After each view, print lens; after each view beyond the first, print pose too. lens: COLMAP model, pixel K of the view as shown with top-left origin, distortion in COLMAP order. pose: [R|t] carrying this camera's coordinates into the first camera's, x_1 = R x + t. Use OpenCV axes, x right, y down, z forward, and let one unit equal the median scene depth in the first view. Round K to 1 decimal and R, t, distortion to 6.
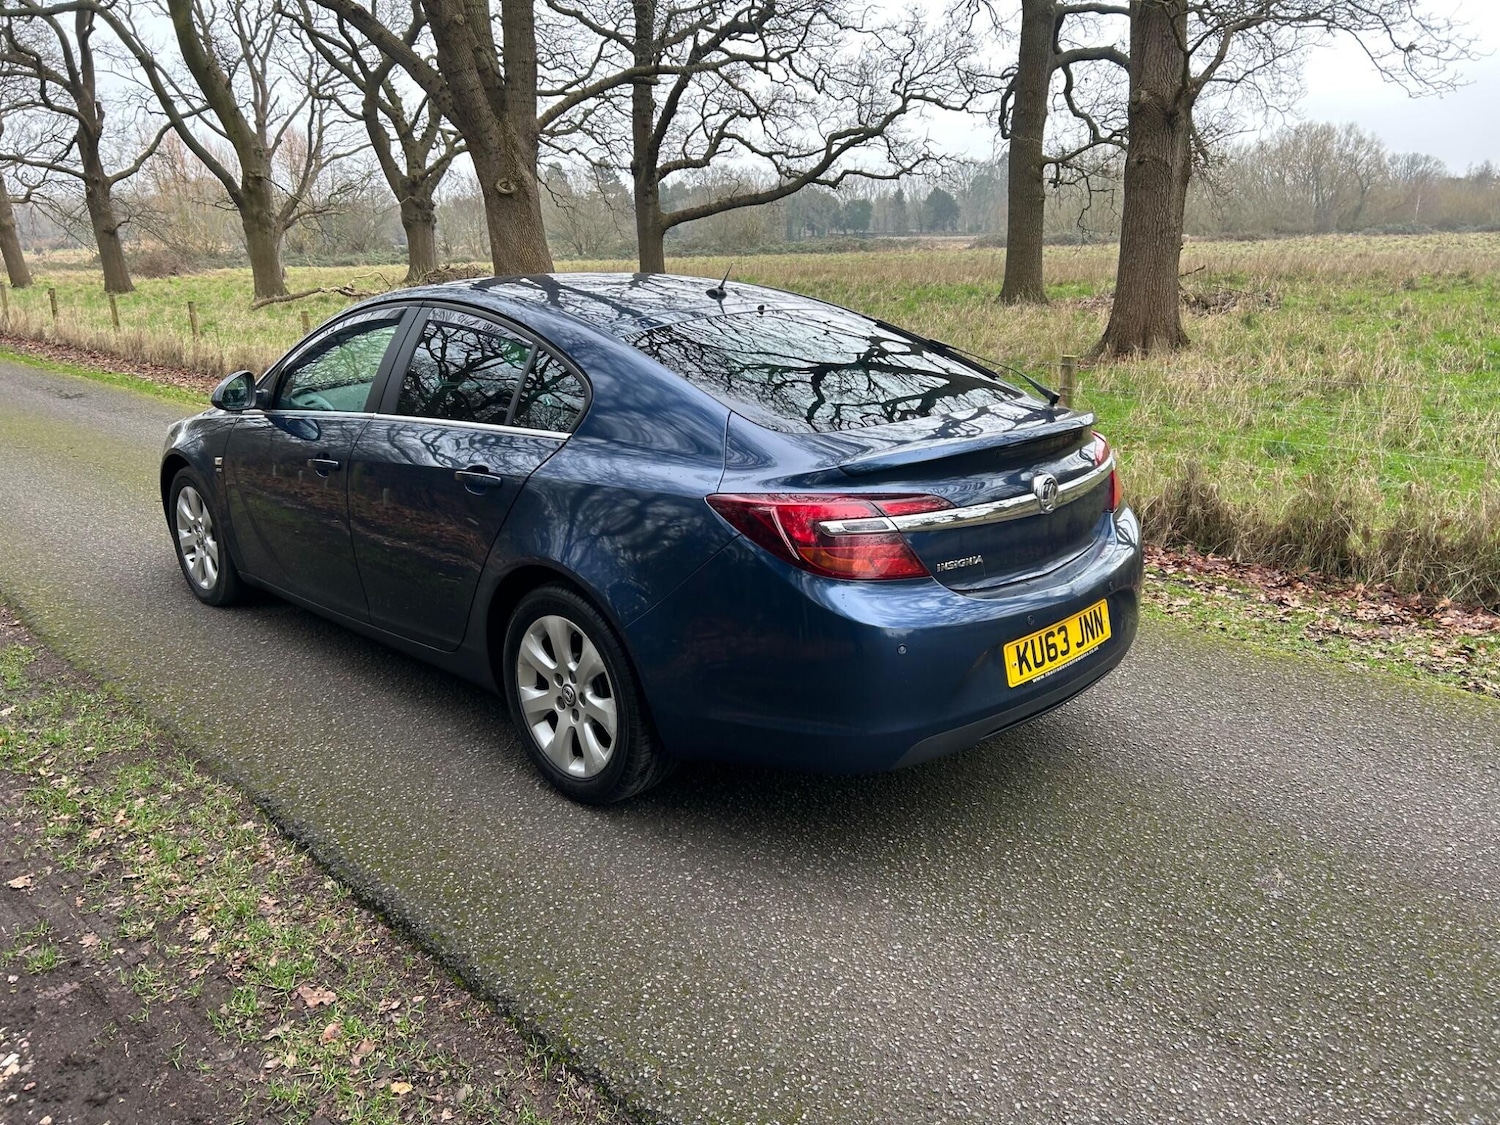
lens RADIAL K [[1143.0, 0, 744.7], [0, 1143.0, 559.0], [0, 0, 1]] dist [0.047378, -0.052400]
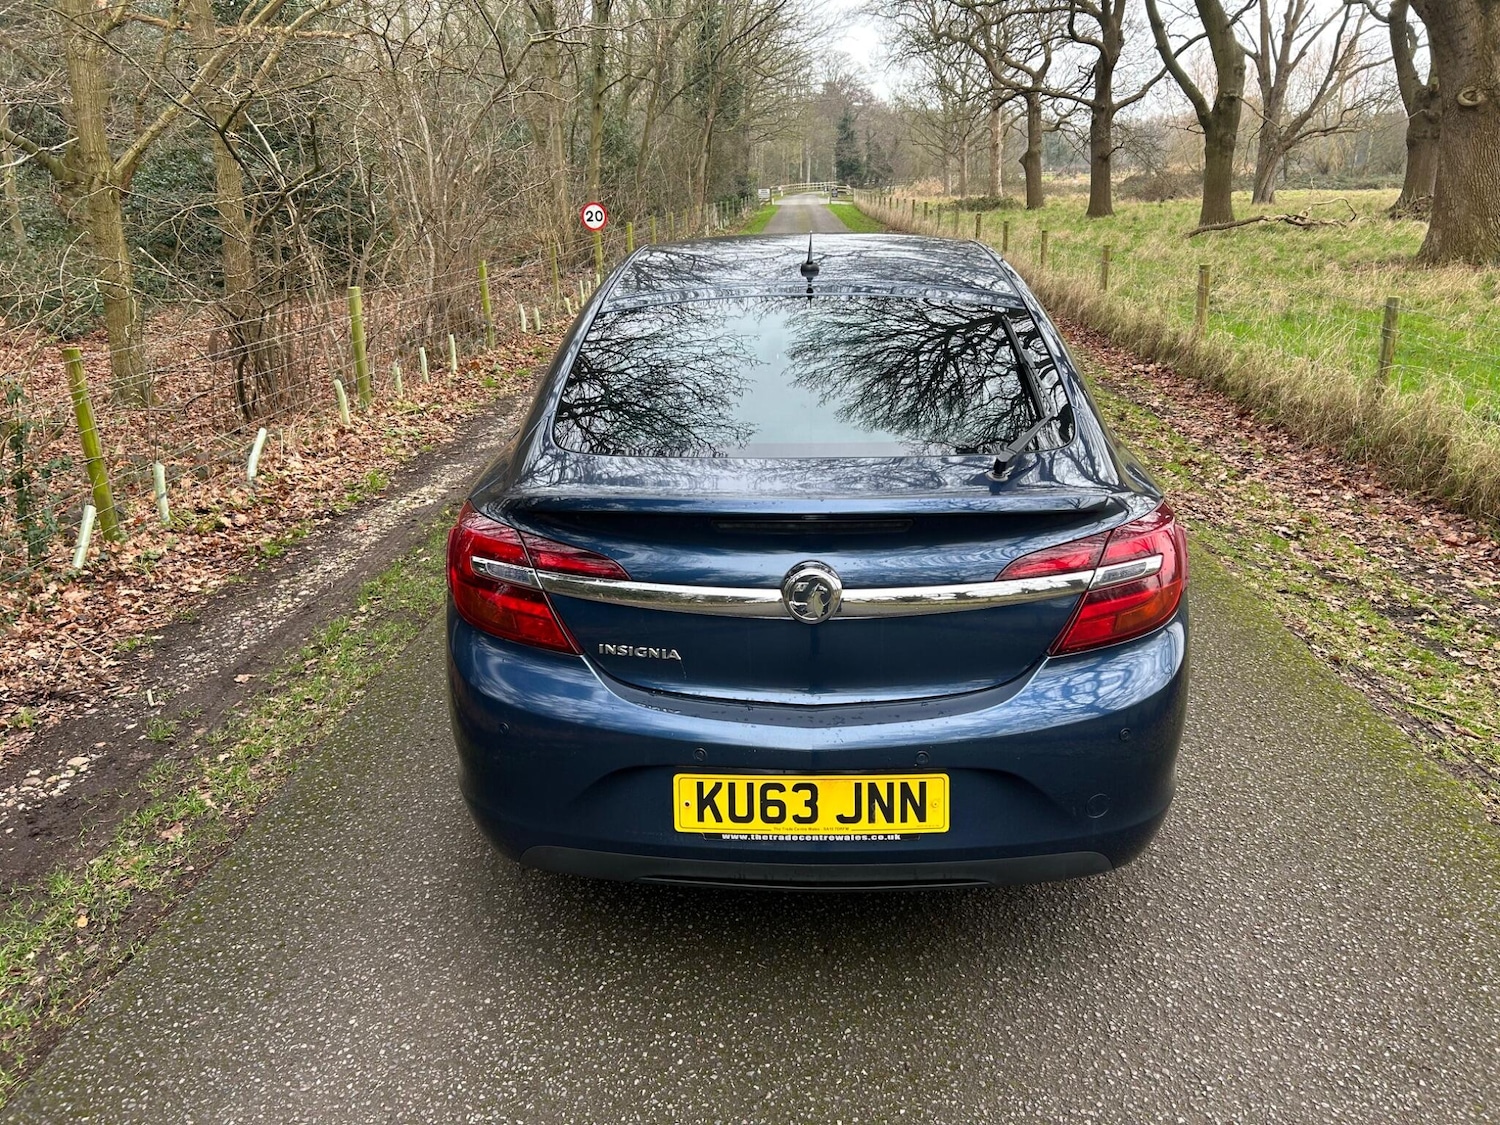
lens RADIAL K [[1143.0, 0, 749.7], [0, 1143.0, 568.7], [0, 0, 1]] dist [0.047378, -0.052400]
pose [[0.672517, 0.240003, -0.700085, 0.586345], [-0.189447, 0.970267, 0.150640, -0.138452], [0.715423, 0.031321, 0.697989, 0.394262]]
